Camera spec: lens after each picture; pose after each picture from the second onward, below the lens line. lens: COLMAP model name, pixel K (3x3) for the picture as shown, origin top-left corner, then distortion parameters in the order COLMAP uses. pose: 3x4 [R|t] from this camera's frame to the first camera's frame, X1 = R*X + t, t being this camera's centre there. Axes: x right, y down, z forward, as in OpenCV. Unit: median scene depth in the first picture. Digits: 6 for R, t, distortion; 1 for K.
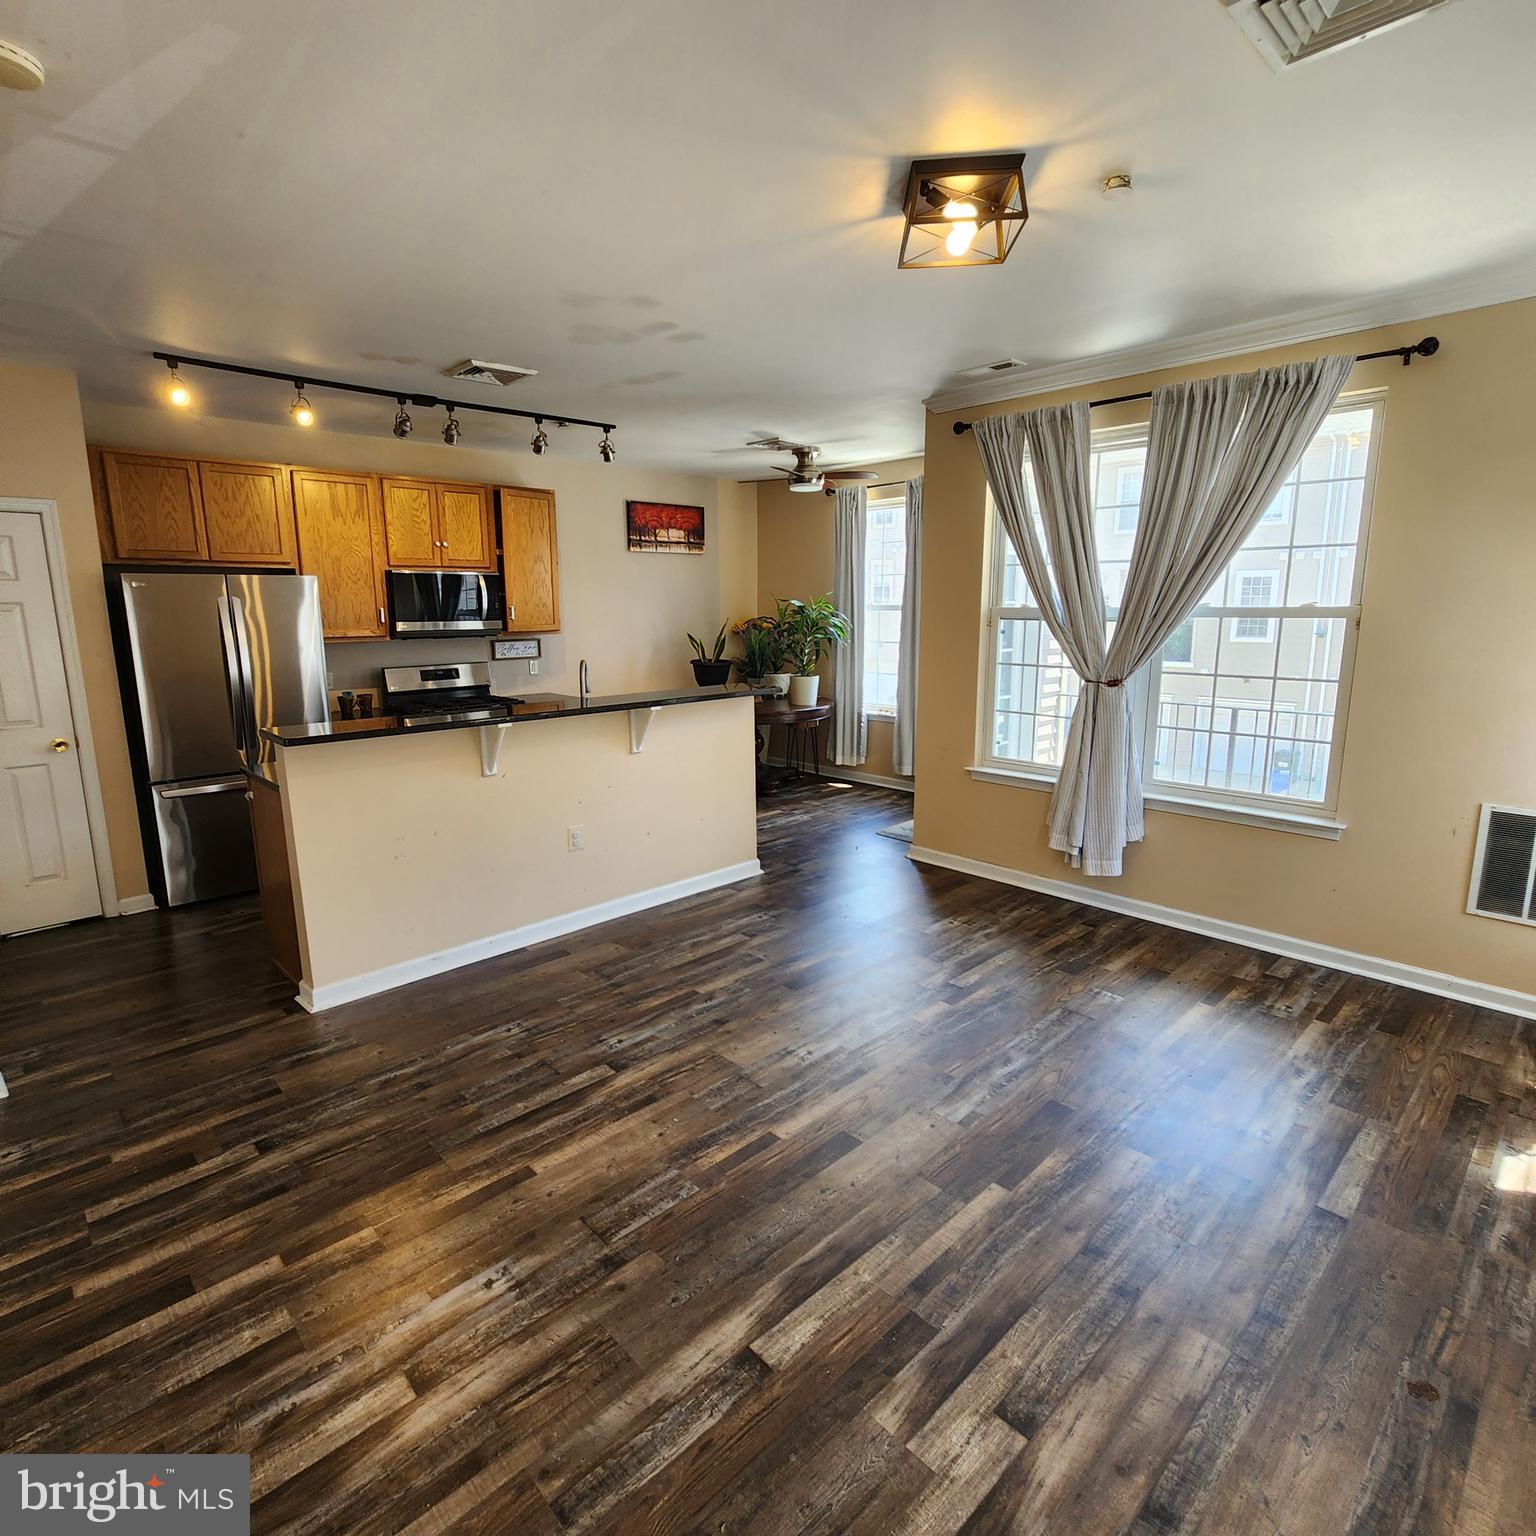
lens RADIAL K [[835.1, 0, 739.8], [0, 835.1, 759.5], [0, 0, 1]] dist [0.001924, -0.001378]
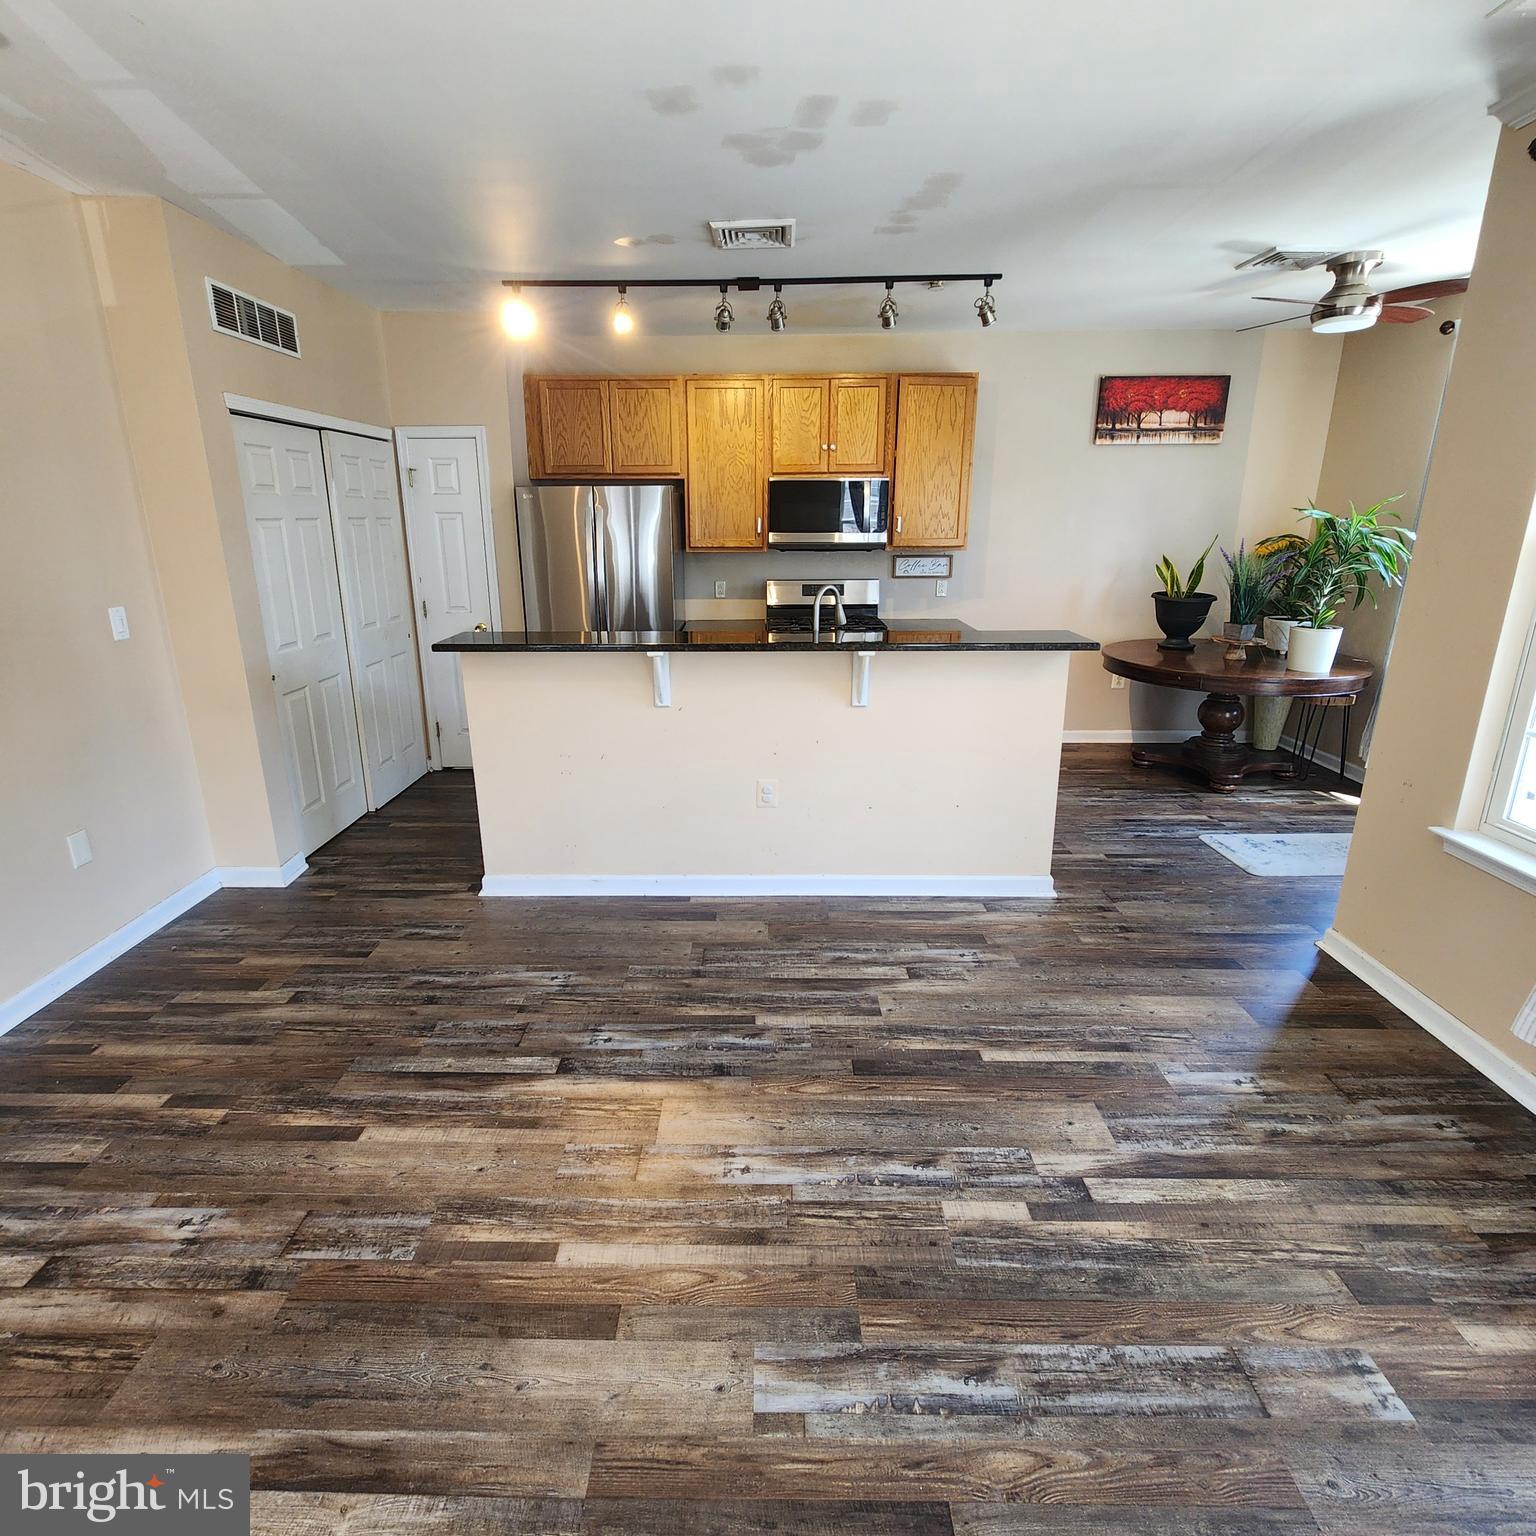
lens RADIAL K [[824.1, 0, 753.3], [0, 824.1, 760.4], [0, 0, 1]] dist [-0.001907, 0.000815]
pose [[0.724423, 0.201157, -0.659353, 0.357295], [-0.127999, 0.979096, 0.158075, -0.074370], [0.677368, -0.030117, 0.735028, 0.374377]]
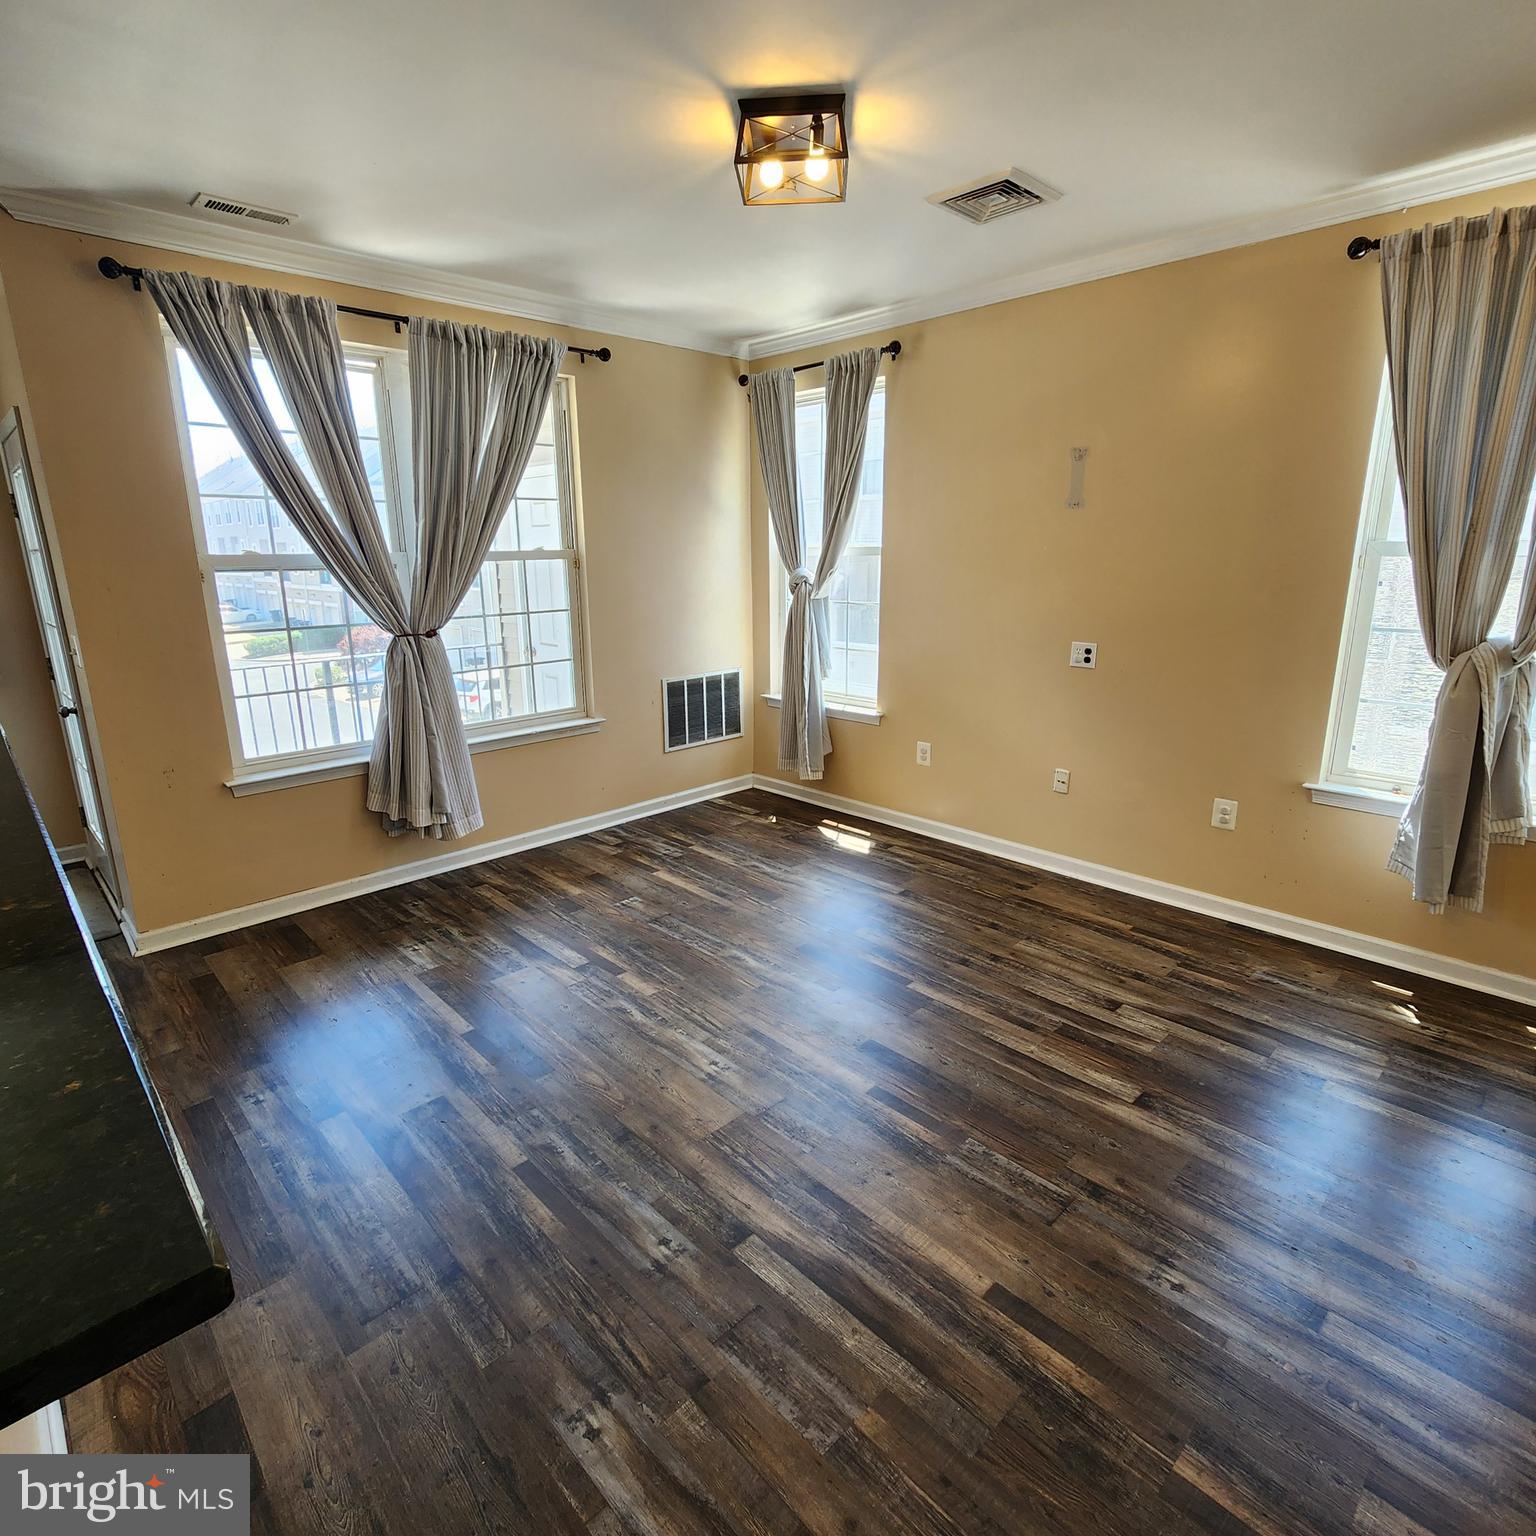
lens RADIAL K [[846.3, 0, 763.7], [0, 846.3, 755.8], [0, 0, 1]] dist [0.000953, -0.001443]
pose [[-0.018474, -0.230571, 0.972880, -0.518612], [0.195060, 0.953518, 0.229687, -0.106399], [-0.980617, 0.194013, 0.027359, 0.644864]]
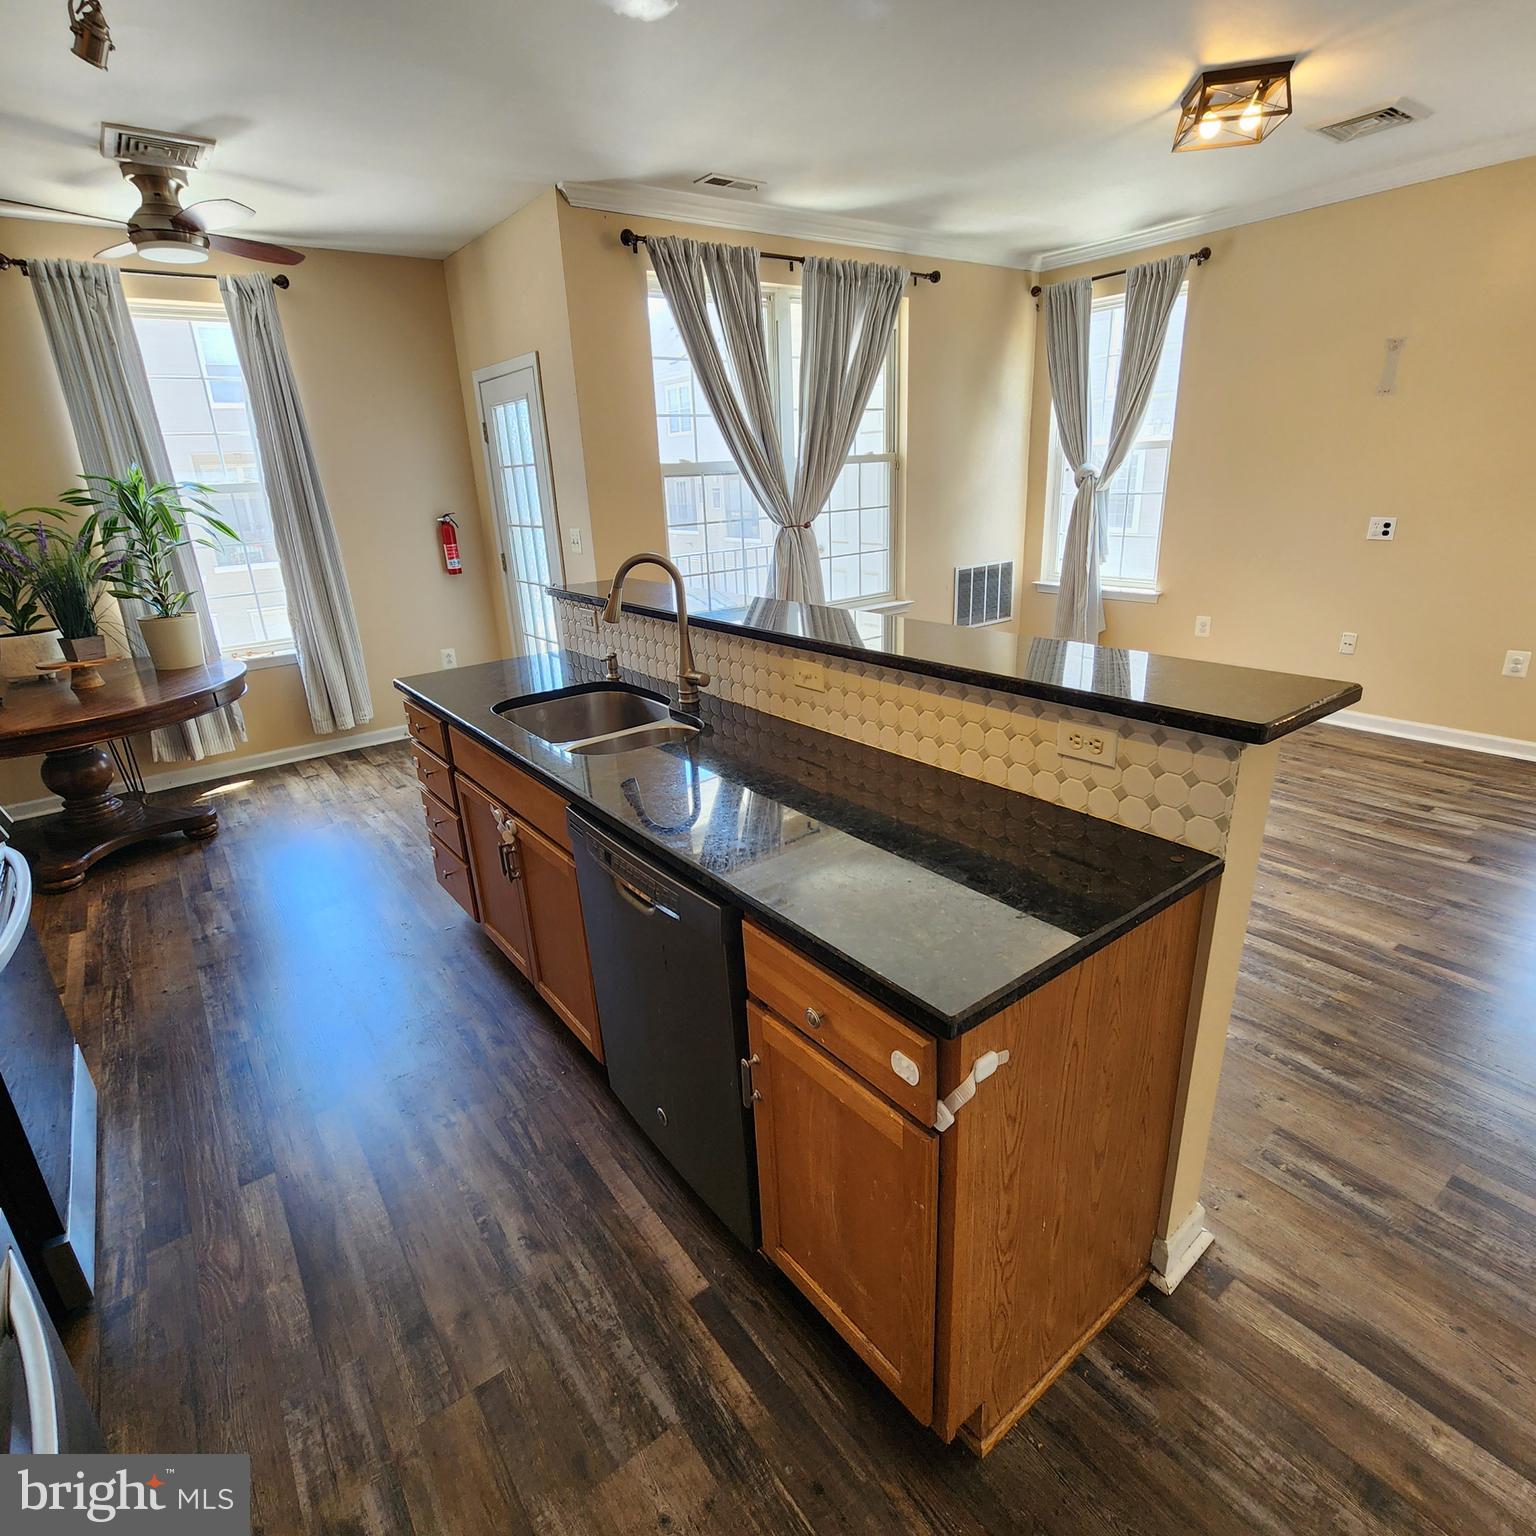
lens RADIAL K [[849.1, 0, 763.0], [0, 849.1, 762.2], [0, 0, 1]] dist [-0.002630, 0.000923]
pose [[0.105698, -0.323529, 0.940296, -0.773969], [0.227354, 0.928409, 0.293883, -0.147269], [-0.968059, 0.182717, 0.171687, 0.931994]]
